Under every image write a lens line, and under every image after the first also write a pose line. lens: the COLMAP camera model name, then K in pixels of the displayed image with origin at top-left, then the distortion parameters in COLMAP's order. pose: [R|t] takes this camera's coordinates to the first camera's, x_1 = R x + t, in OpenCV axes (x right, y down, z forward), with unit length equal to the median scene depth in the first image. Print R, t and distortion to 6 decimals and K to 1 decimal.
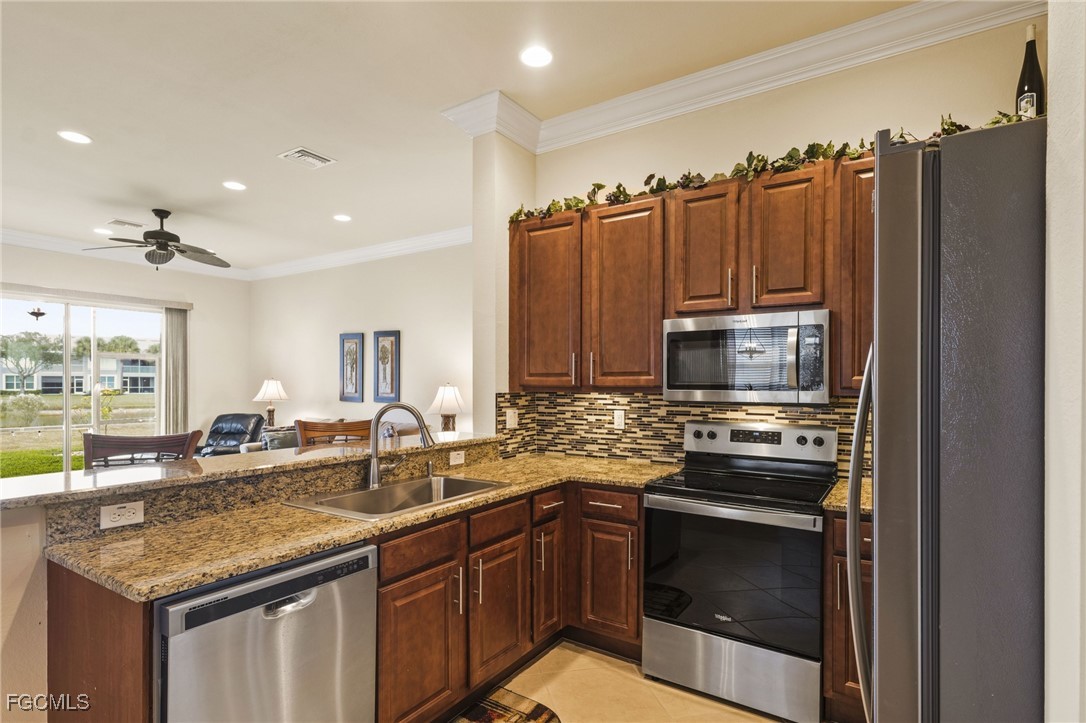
lens RADIAL K [[554.6, 0, 545.1], [0, 554.6, 386.3], [0, 0, 1]] dist [0.001104, 0.000268]
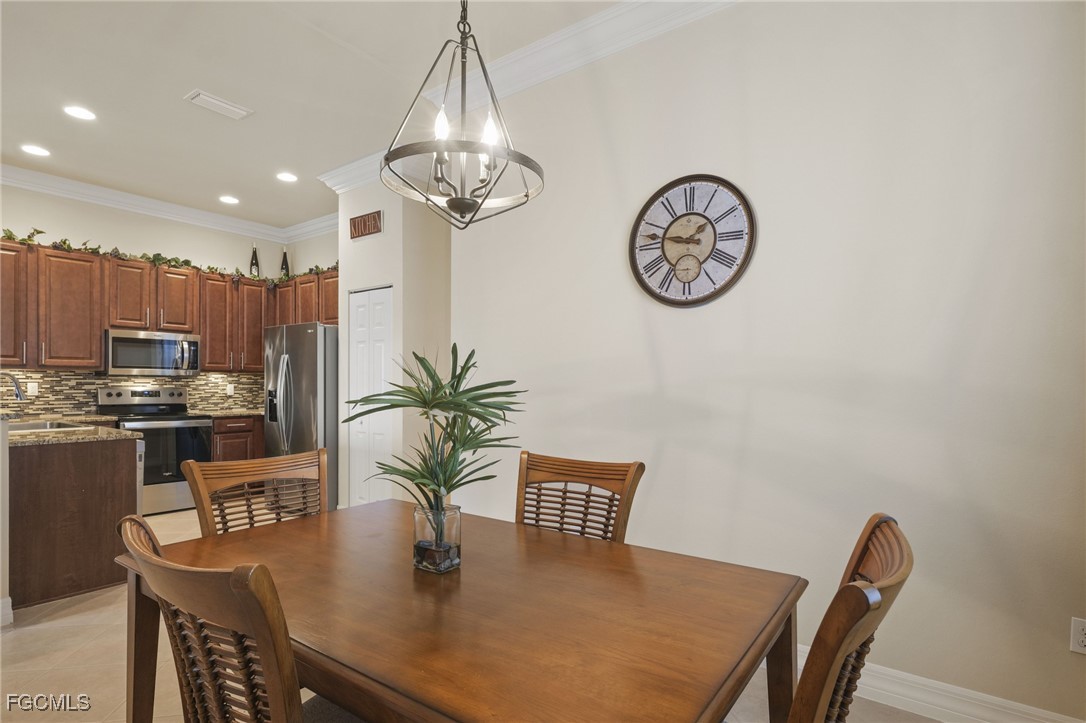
lens RADIAL K [[543.9, 0, 544.3], [0, 543.9, 384.2], [0, 0, 1]] dist [0.000399, 0.000116]
pose [[0.049020, -0.001849, 0.998796, -1.312830], [0.002236, 0.999996, 0.001742, 0.051474], [-0.998795, 0.002148, 0.049024, -0.435150]]
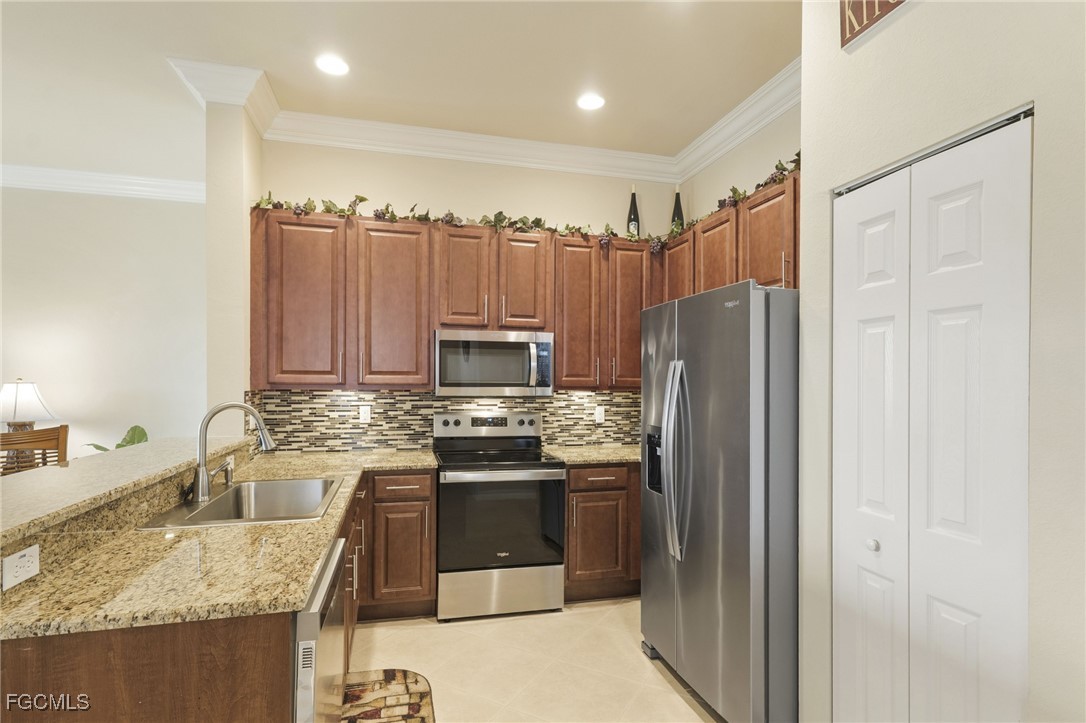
lens RADIAL K [[543.9, 0, 544.3], [0, 543.9, 384.2], [0, 0, 1]] dist [0.000399, 0.000116]
pose [[0.669680, 0.000236, 0.742649, -0.456395], [-0.001213, 0.999999, 0.000776, -0.000825], [-0.742648, -0.001421, 0.669680, 0.024788]]
